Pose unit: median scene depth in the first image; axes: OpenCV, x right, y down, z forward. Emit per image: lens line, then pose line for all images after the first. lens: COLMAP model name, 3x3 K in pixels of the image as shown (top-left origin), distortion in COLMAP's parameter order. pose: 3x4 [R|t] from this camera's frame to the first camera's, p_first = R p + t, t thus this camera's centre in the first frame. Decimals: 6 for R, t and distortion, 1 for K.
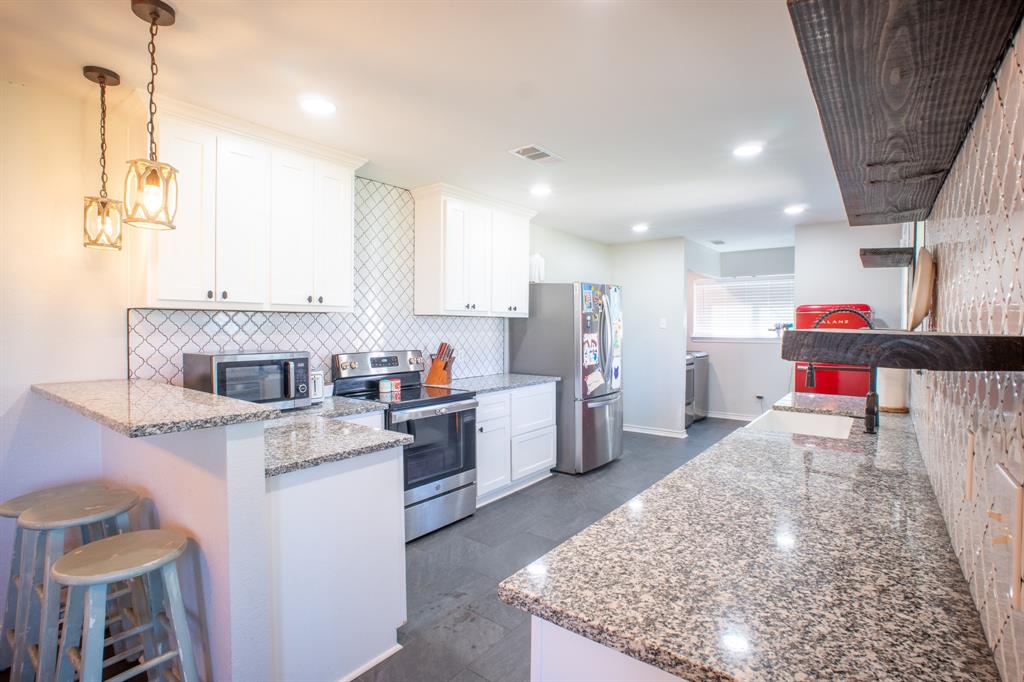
lens RADIAL K [[469.6, 0, 512.0], [0, 469.6, 341.0], [0, 0, 1]] dist [-0.042746, 0.000349]
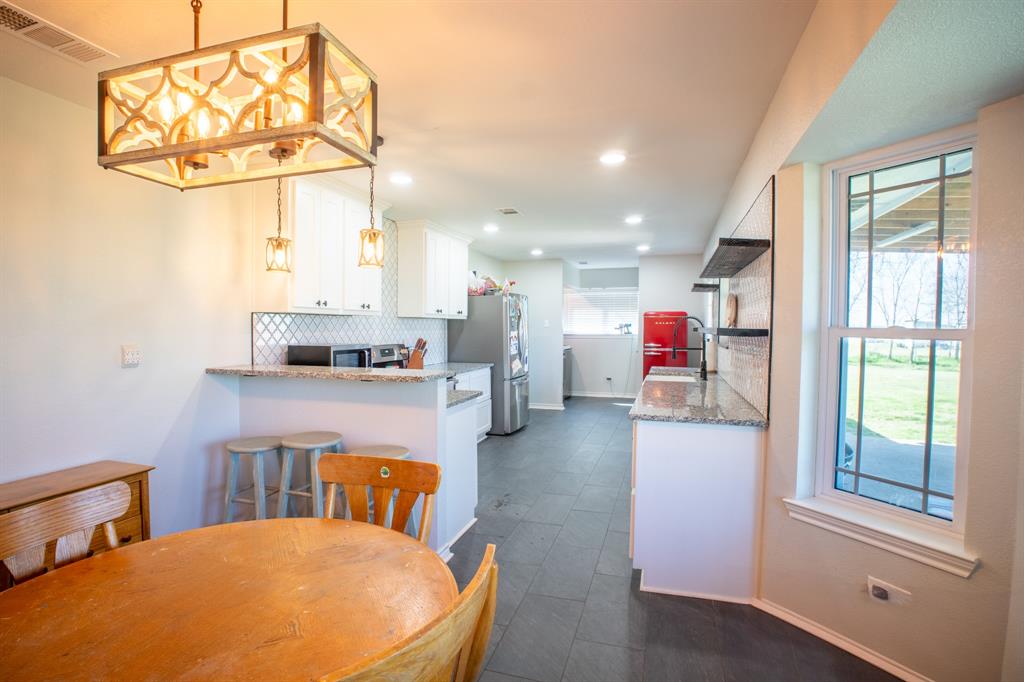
lens RADIAL K [[494.4, 0, 485.0], [0, 494.4, 338.3], [0, 0, 1]] dist [-0.001033, 0.034353]
pose [[0.947143, -0.006762, 0.320740, -0.383391], [0.008344, 0.999959, -0.003560, 0.009458], [-0.320702, 0.006048, 0.947161, -0.346245]]
